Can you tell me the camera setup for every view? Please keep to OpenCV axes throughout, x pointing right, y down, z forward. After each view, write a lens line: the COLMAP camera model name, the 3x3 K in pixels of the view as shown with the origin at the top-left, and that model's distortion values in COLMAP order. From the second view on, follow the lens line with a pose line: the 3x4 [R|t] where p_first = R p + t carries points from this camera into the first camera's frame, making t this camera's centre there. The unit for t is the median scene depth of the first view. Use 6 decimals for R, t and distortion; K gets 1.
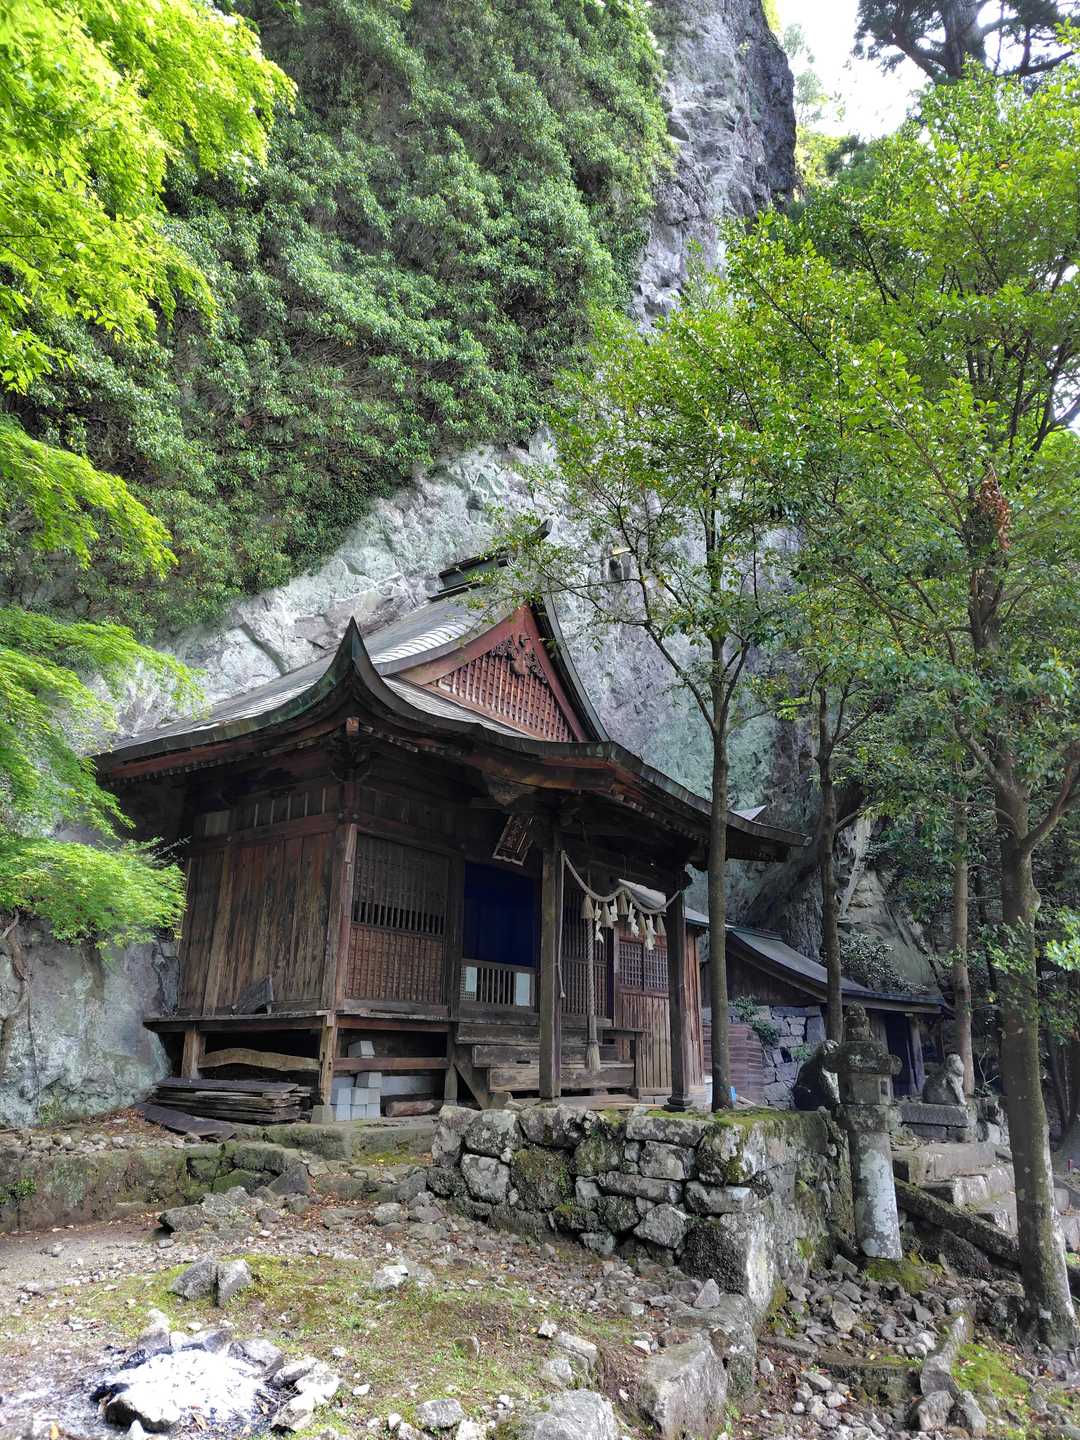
lens RADIAL K [[976.7, 0, 540.0], [0, 976.7, 720.0], [0, 0, 1]] dist [0.033785, -0.042344]
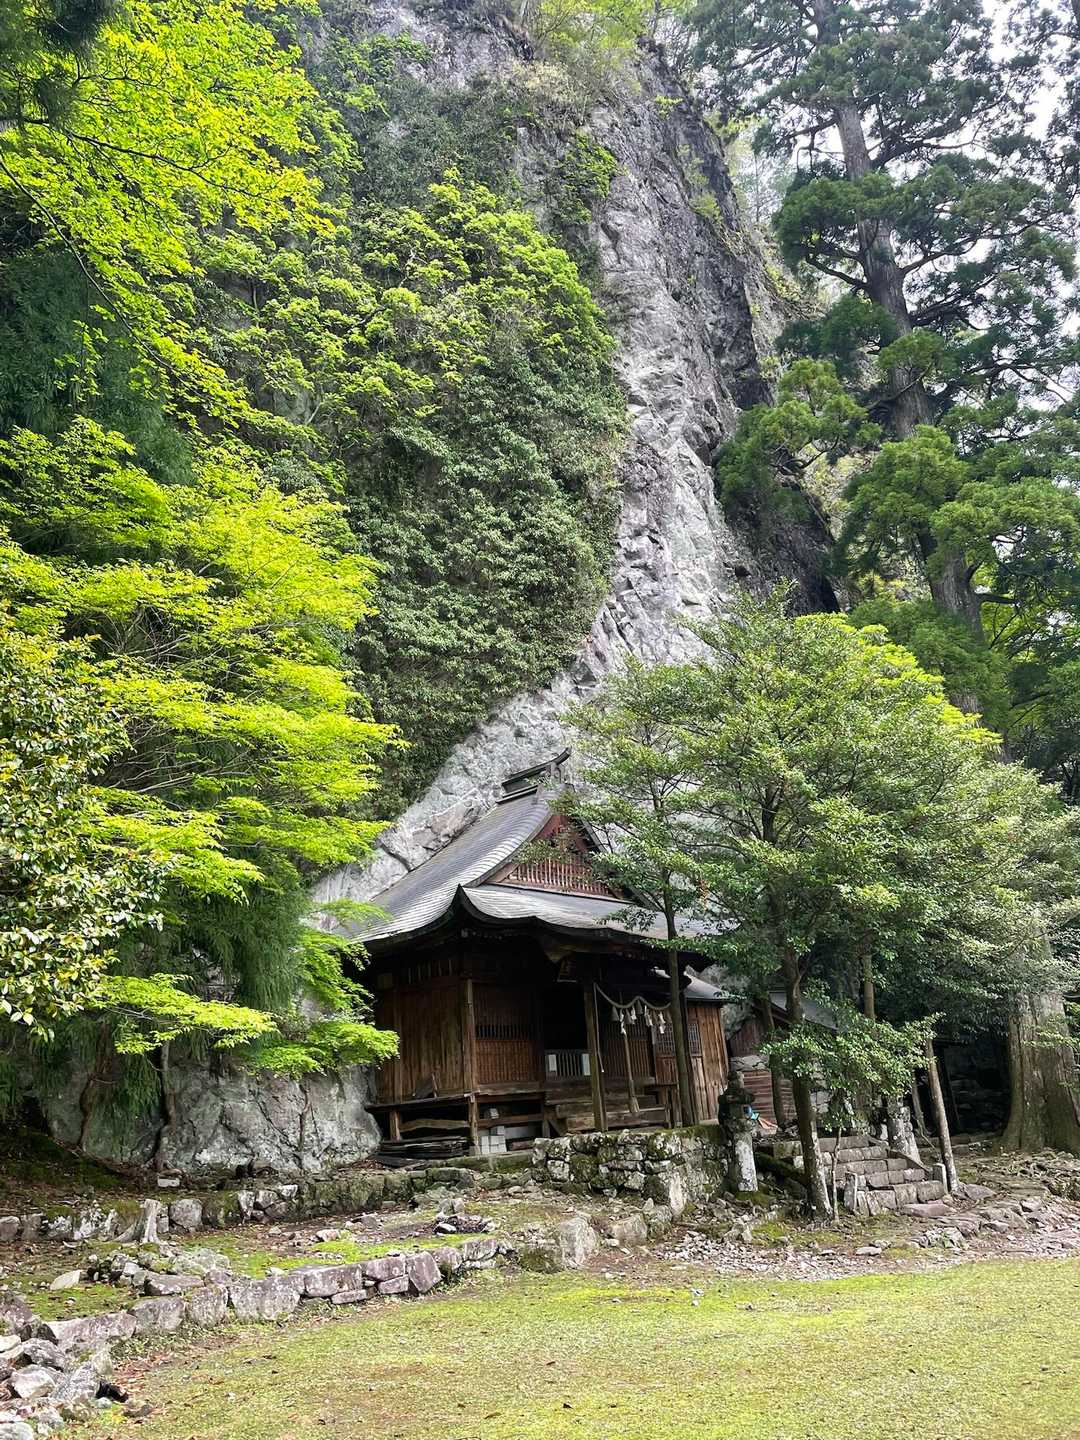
lens RADIAL K [[1070.8, 0, 525.4], [0, 1070.8, 719.3], [0, 0, 1]] dist [0.093992, -0.155514]
pose [[0.987428, -0.124939, -0.096831, 0.141291], [0.123496, 0.992128, -0.020776, -0.289971], [0.098664, 0.008557, 0.995084, -0.849031]]
